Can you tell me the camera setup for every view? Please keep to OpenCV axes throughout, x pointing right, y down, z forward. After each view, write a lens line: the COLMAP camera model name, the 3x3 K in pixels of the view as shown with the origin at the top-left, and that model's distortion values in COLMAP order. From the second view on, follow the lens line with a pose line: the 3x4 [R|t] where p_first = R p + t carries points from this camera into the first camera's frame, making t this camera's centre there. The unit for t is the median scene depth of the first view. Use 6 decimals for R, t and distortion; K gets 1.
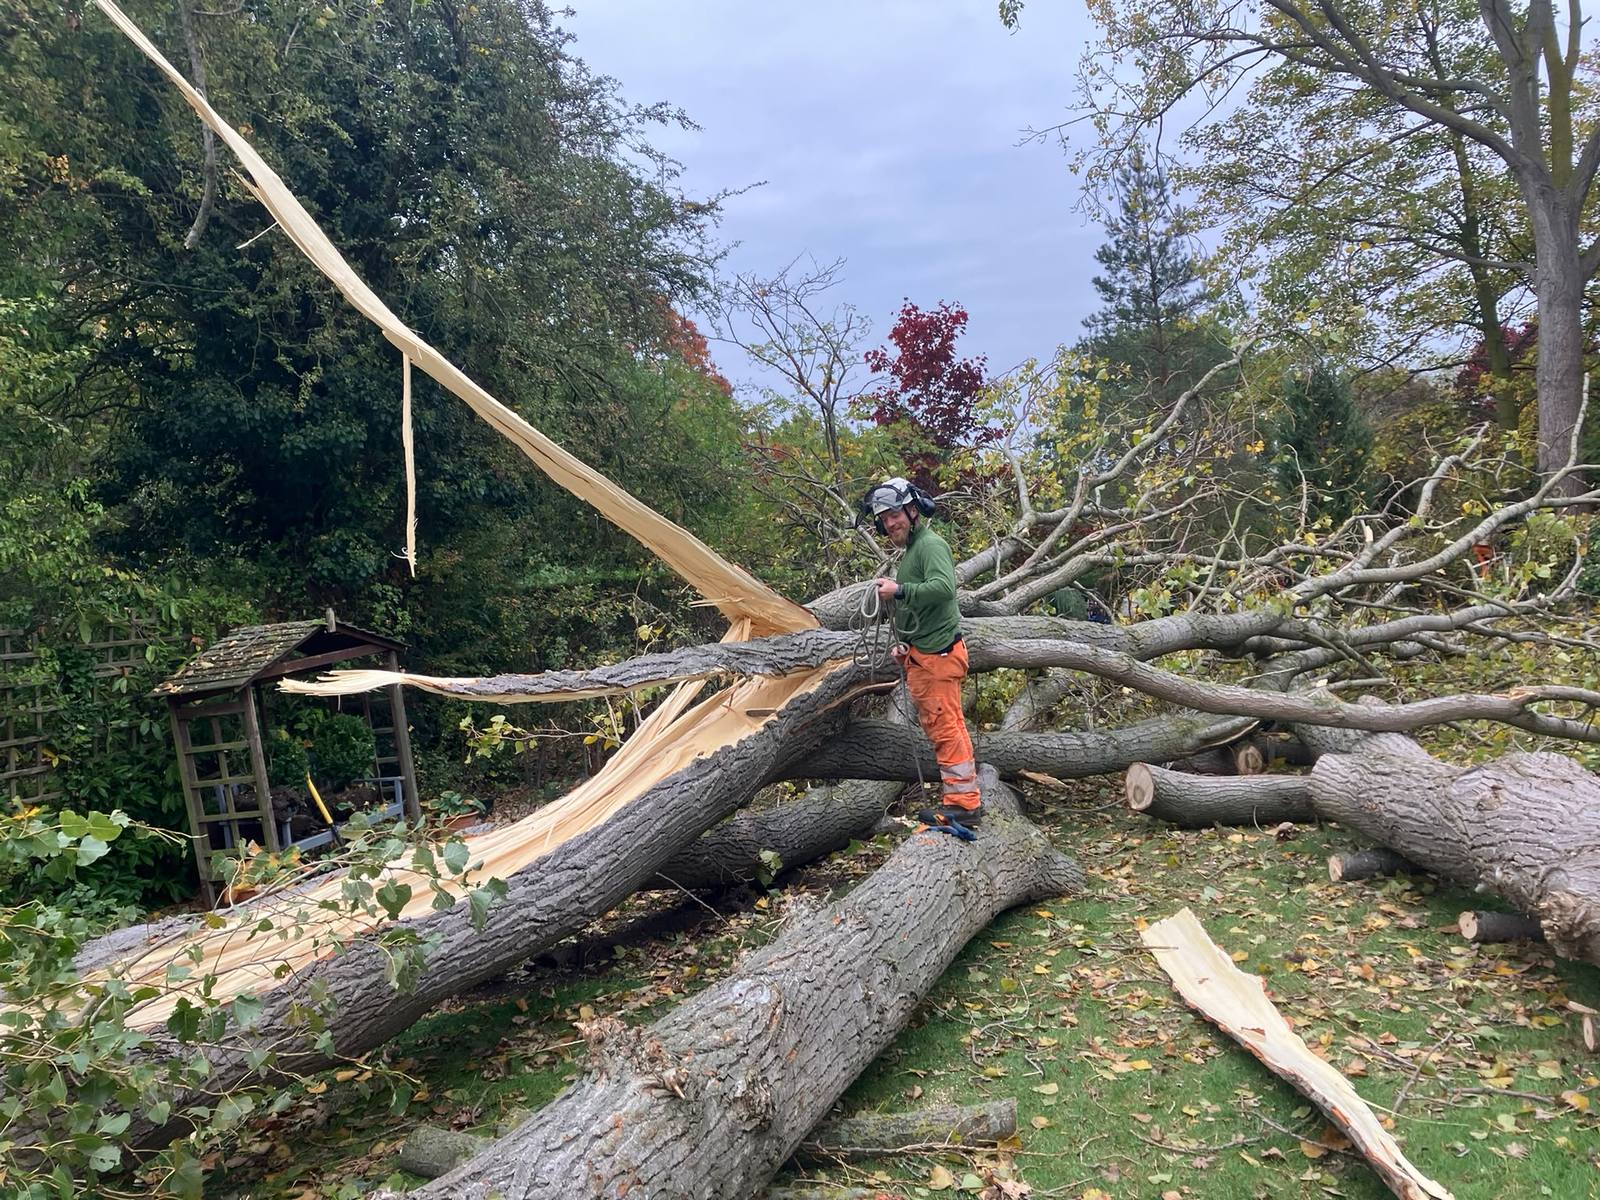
lens RADIAL K [[1227.3, 0, 800.0], [0, 1227.3, 600.0], [0, 0, 1]] dist [0.074369, -0.152011]
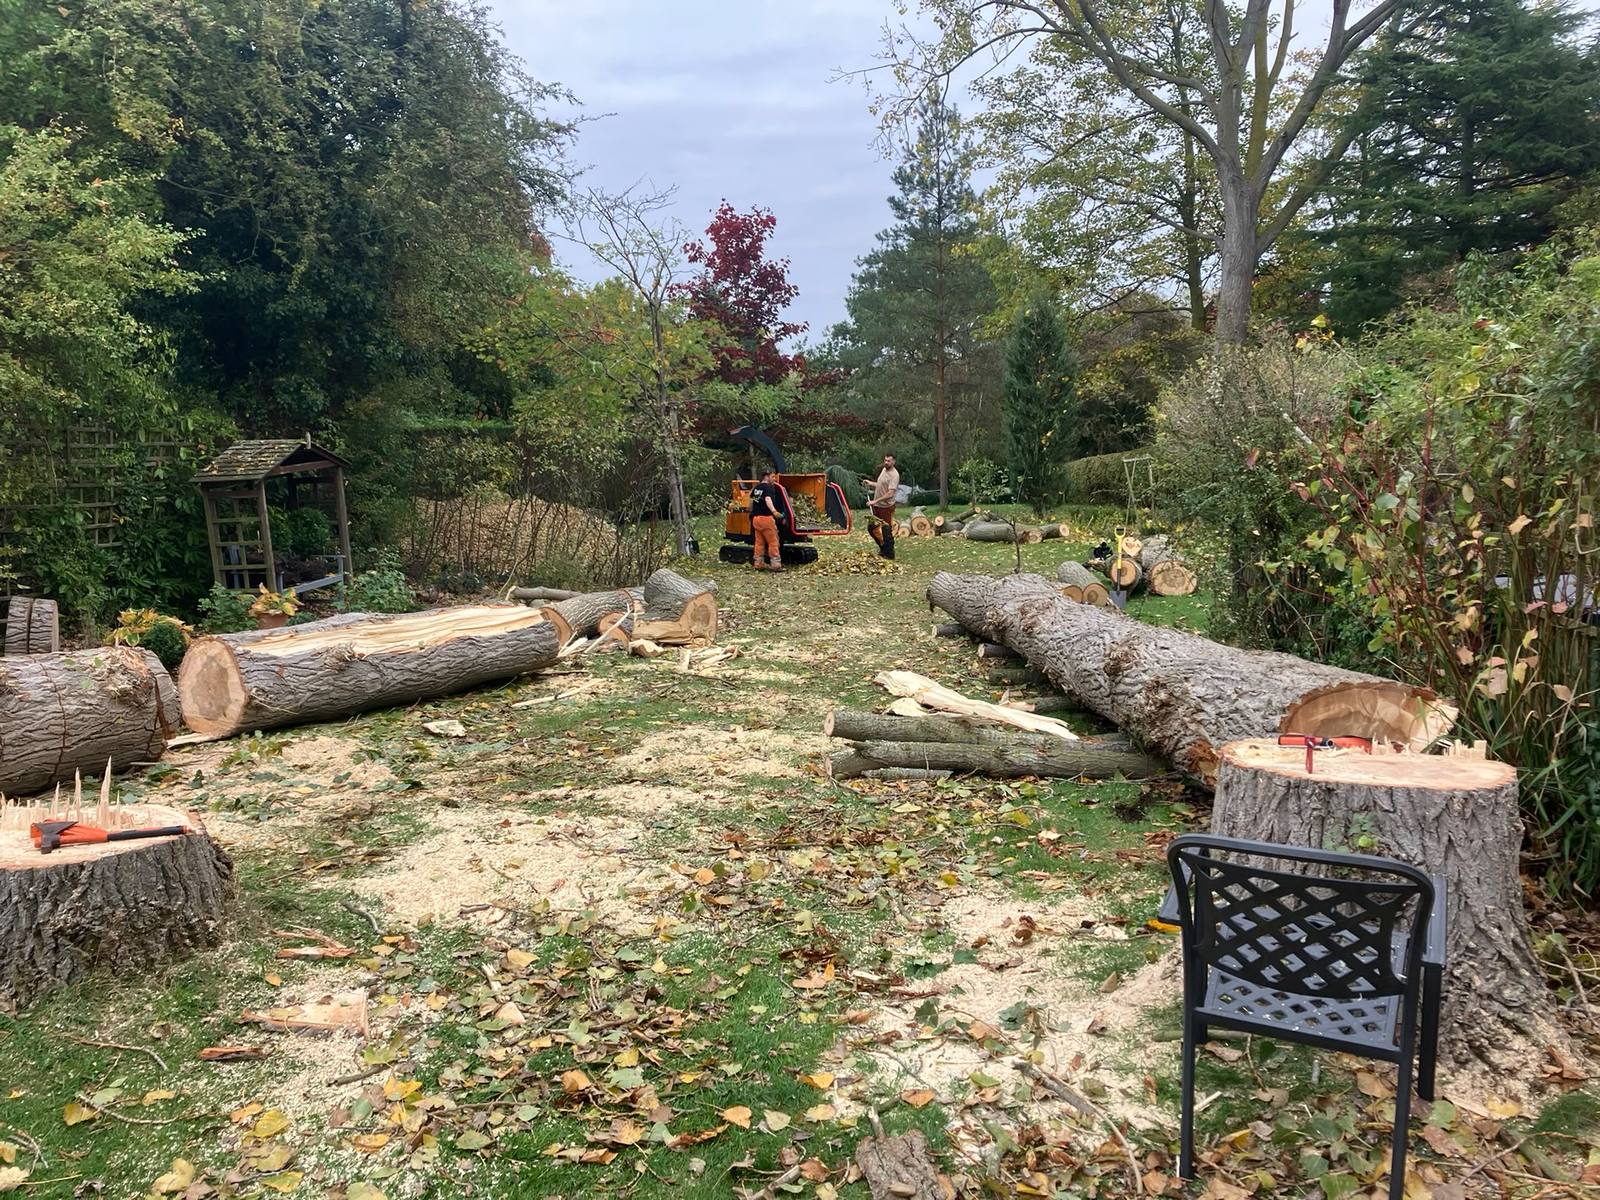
lens RADIAL K [[1263.7, 0, 793.4], [0, 1263.7, 593.2], [0, 0, 1]] dist [0.029610, 0.002812]
pose [[0.984267, 0.065078, 0.164266, -0.018350], [-0.080430, 0.992815, 0.088599, 0.005350], [-0.157320, -0.100417, 0.982429, -0.186834]]
